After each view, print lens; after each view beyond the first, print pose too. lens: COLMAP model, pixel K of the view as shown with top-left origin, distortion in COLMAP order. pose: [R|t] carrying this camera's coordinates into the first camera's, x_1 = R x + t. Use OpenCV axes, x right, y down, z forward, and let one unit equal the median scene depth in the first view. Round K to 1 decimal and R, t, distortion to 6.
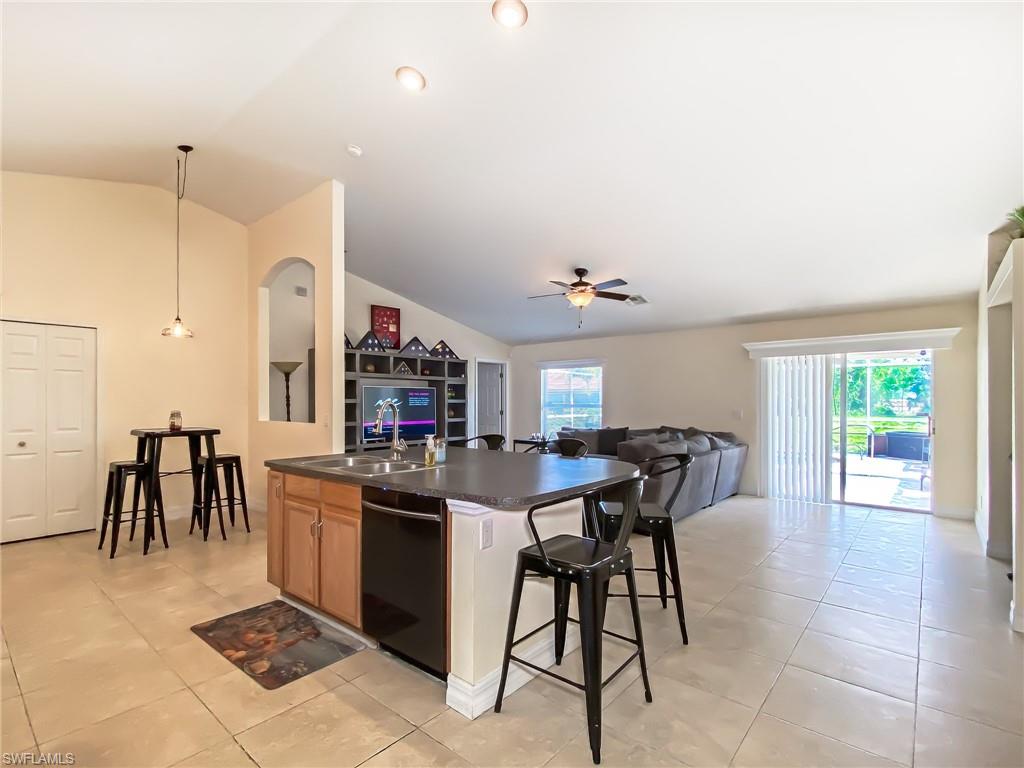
lens RADIAL K [[496.8, 0, 515.1], [0, 496.8, 412.2], [0, 0, 1]] dist [0.001779, -0.010090]
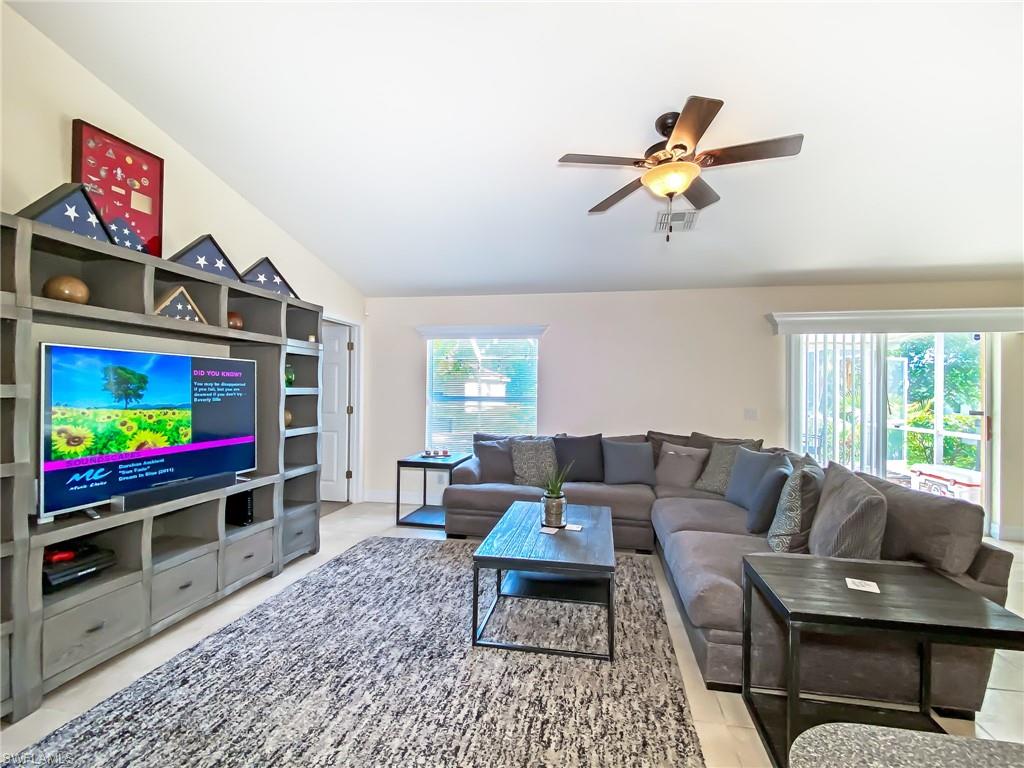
lens RADIAL K [[484.5, 0, 511.0], [0, 484.5, 387.5], [0, 0, 1]] dist [0.004539, -0.009801]
pose [[0.874399, 0.011386, 0.485075, -0.178390], [0.000372, 0.999709, -0.024137, -0.015431], [-0.485208, 0.021286, 0.874140, 0.541392]]
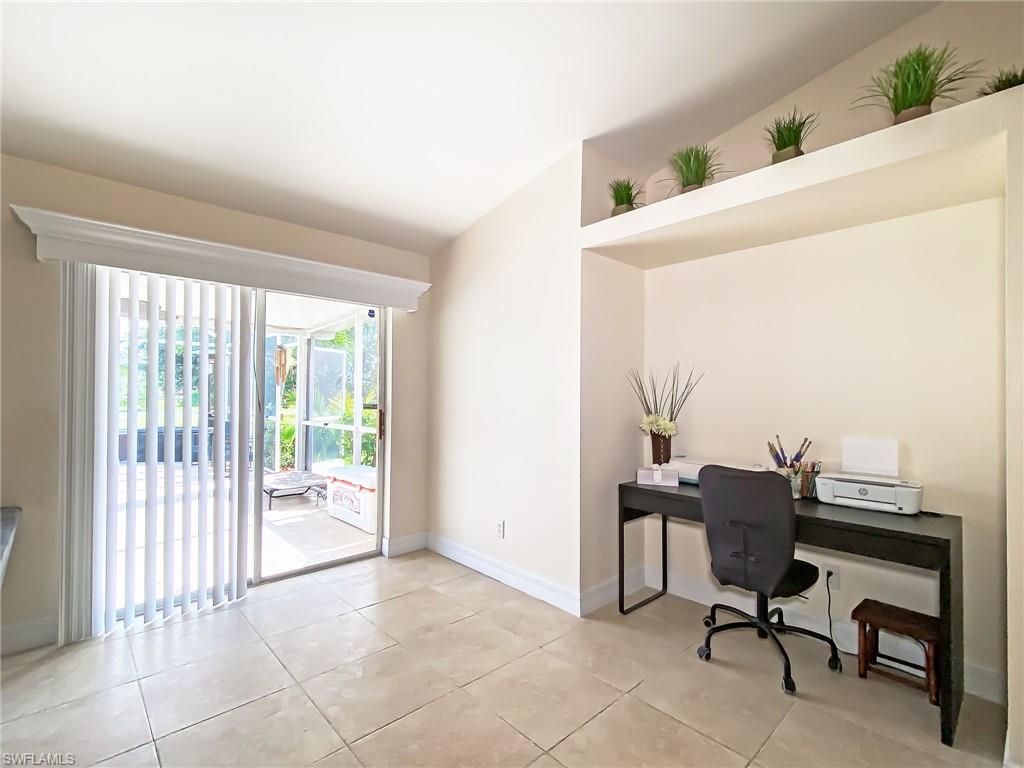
lens RADIAL K [[480.8, 0, 512.0], [0, 480.8, 384.0], [0, 0, 1]] dist [-0.000795, -0.000262]
pose [[0.119252, 0.021672, 0.992627, 0.165700], [0.016563, 0.999579, -0.023814, -0.005908], [-0.992726, 0.019281, 0.118843, 0.585956]]
